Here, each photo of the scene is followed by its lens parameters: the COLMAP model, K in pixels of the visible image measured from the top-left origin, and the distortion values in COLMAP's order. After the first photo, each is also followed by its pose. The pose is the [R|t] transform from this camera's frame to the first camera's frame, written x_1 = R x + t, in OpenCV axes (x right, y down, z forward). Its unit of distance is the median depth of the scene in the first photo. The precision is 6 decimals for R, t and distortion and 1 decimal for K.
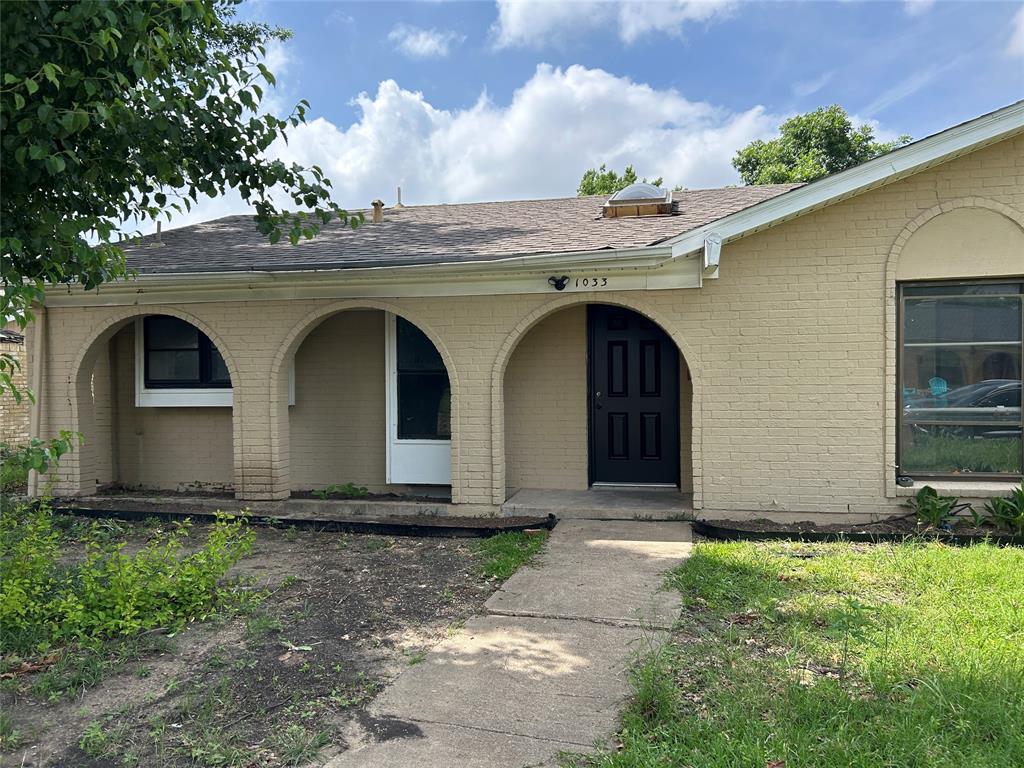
lens RADIAL K [[759.5, 0, 513.9], [0, 759.5, 379.6], [0, 0, 1]] dist [0.052273, -0.062079]
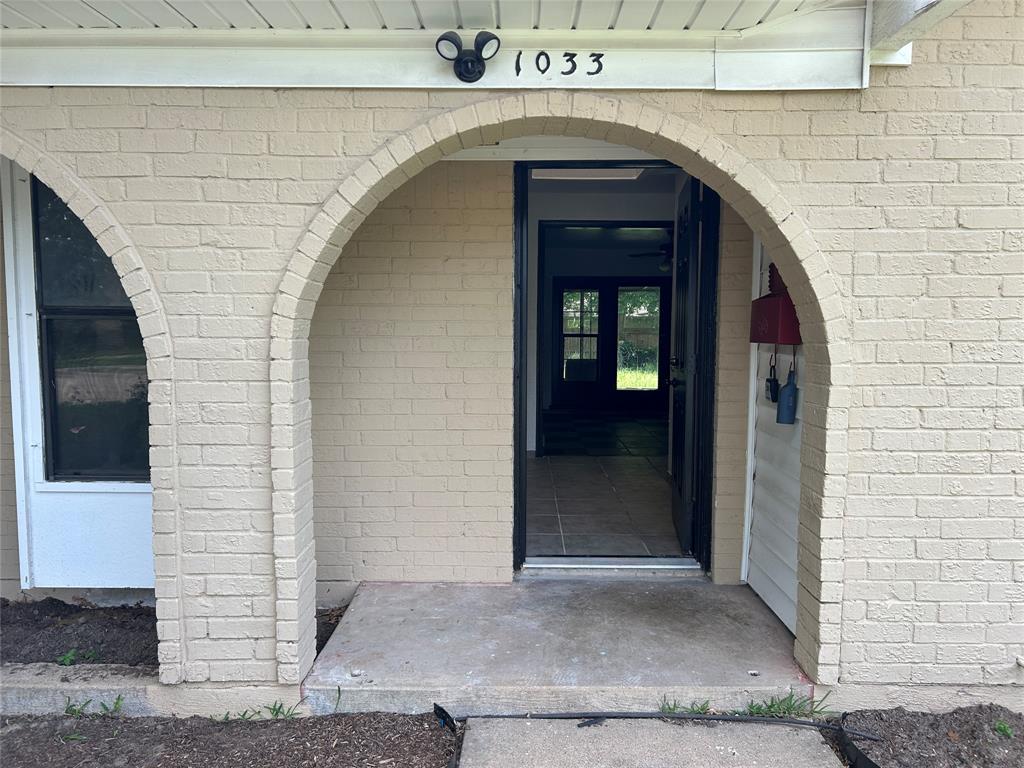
lens RADIAL K [[759.5, 0, 513.9], [0, 759.5, 379.6], [0, 0, 1]] dist [0.052273, -0.062079]
pose [[0.981932, -0.002755, 0.189216, 0.015539], [-0.012168, 0.996906, 0.077659, -0.011007], [-0.188844, -0.078558, 0.978860, 0.696999]]
